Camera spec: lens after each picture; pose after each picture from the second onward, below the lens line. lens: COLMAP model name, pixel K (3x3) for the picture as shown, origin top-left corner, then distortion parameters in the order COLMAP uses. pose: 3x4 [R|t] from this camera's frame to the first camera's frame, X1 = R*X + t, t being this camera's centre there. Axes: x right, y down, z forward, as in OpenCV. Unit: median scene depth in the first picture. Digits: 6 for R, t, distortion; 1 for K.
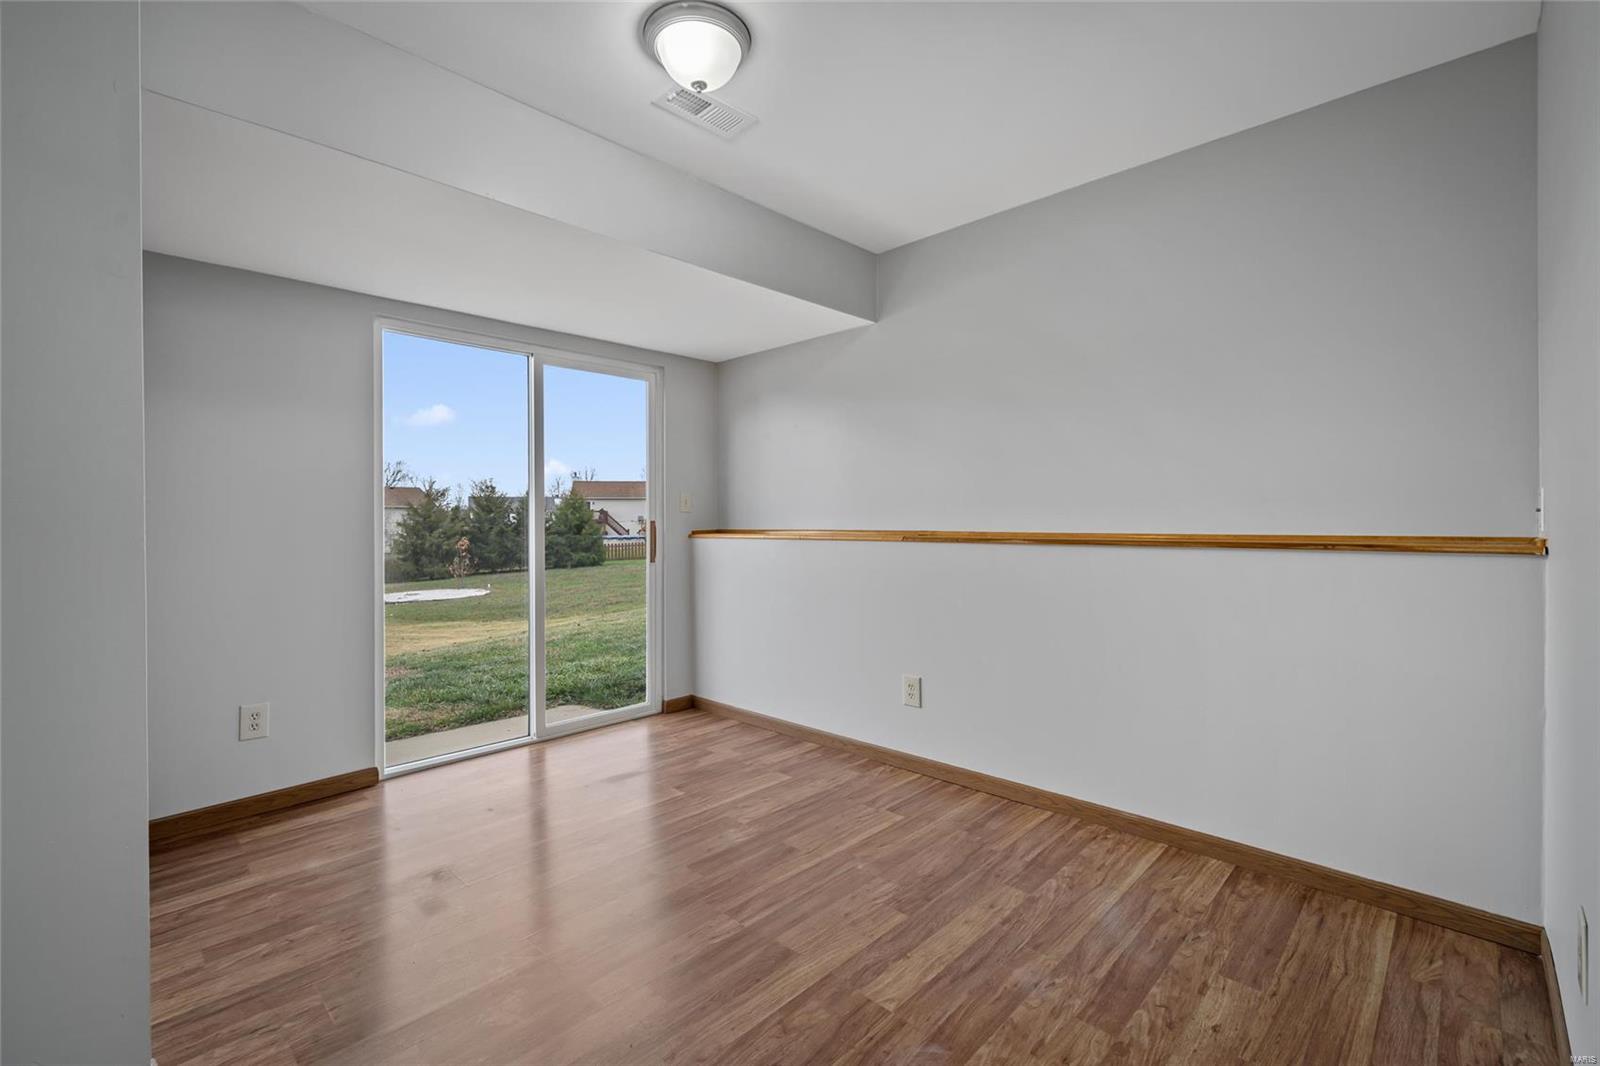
lens RADIAL K [[695.7, 0, 790.5], [0, 695.7, 523.7], [0, 0, 1]] dist [0.000206, 0.000404]
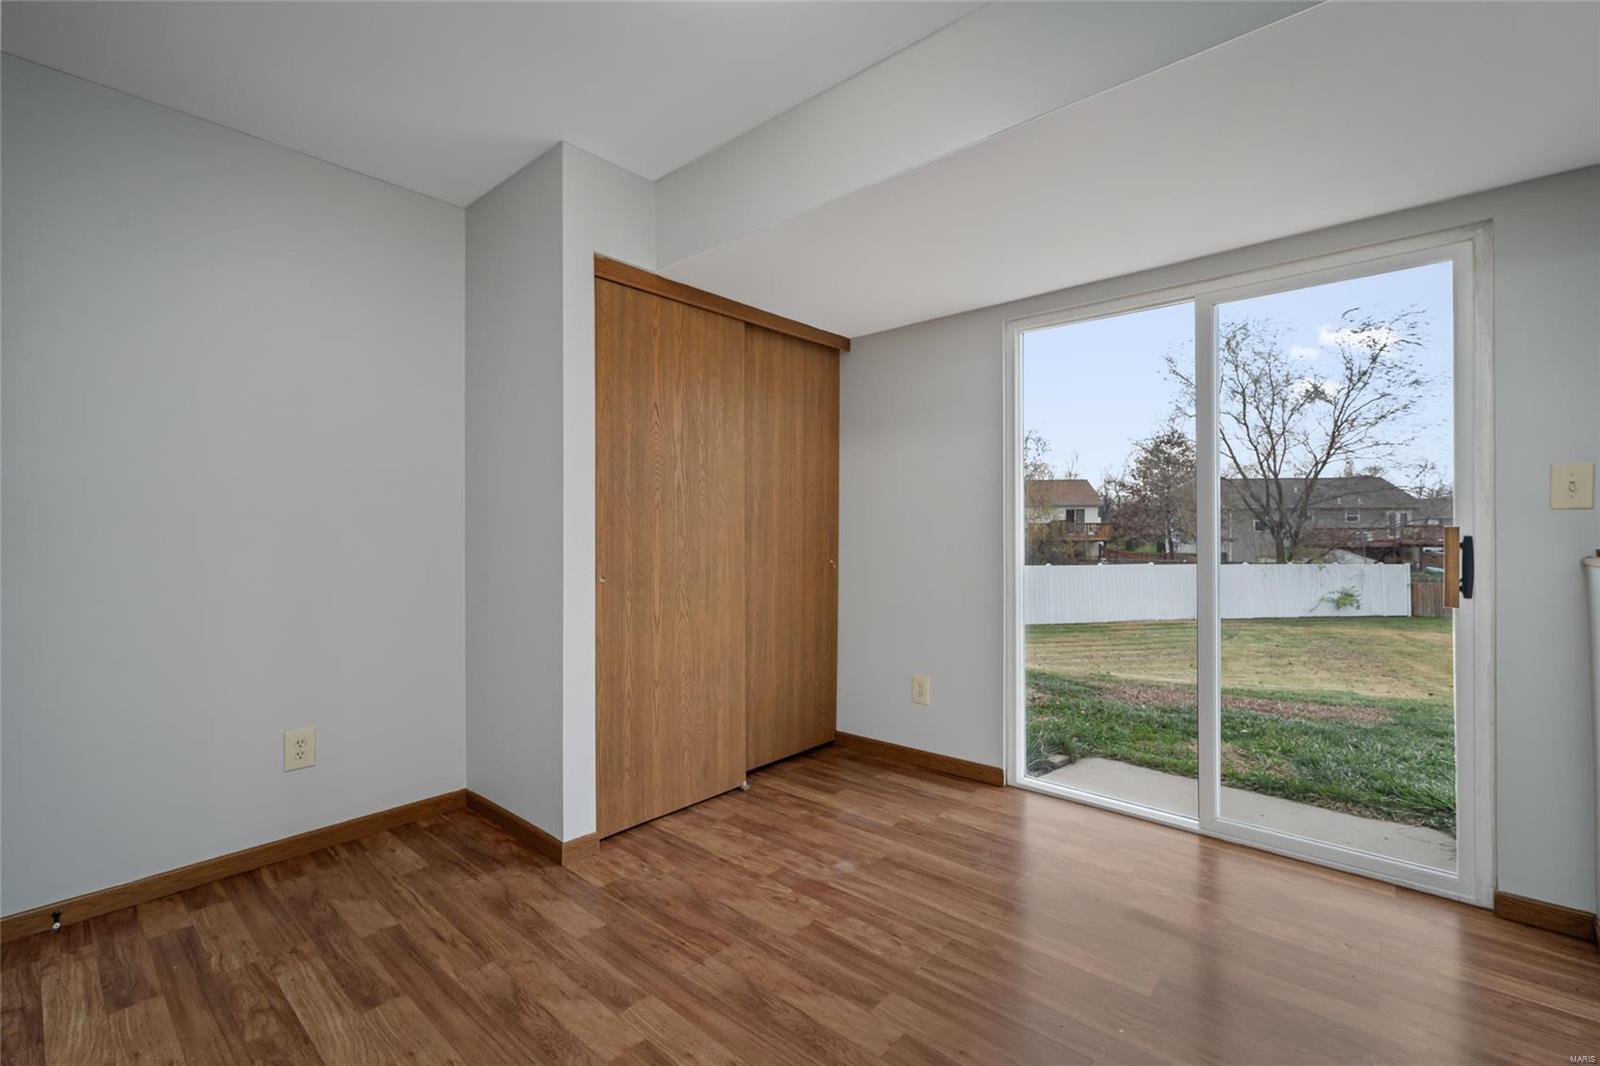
lens RADIAL K [[695.7, 0, 789.9], [0, 695.7, 527.0], [0, 0, 1]] dist [0.000206, 0.000404]
pose [[0.040181, 0.007731, -0.999163, 0.443186], [-0.001788, 0.999969, 0.007666, -0.011395], [0.999191, 0.001478, 0.040194, 0.721352]]
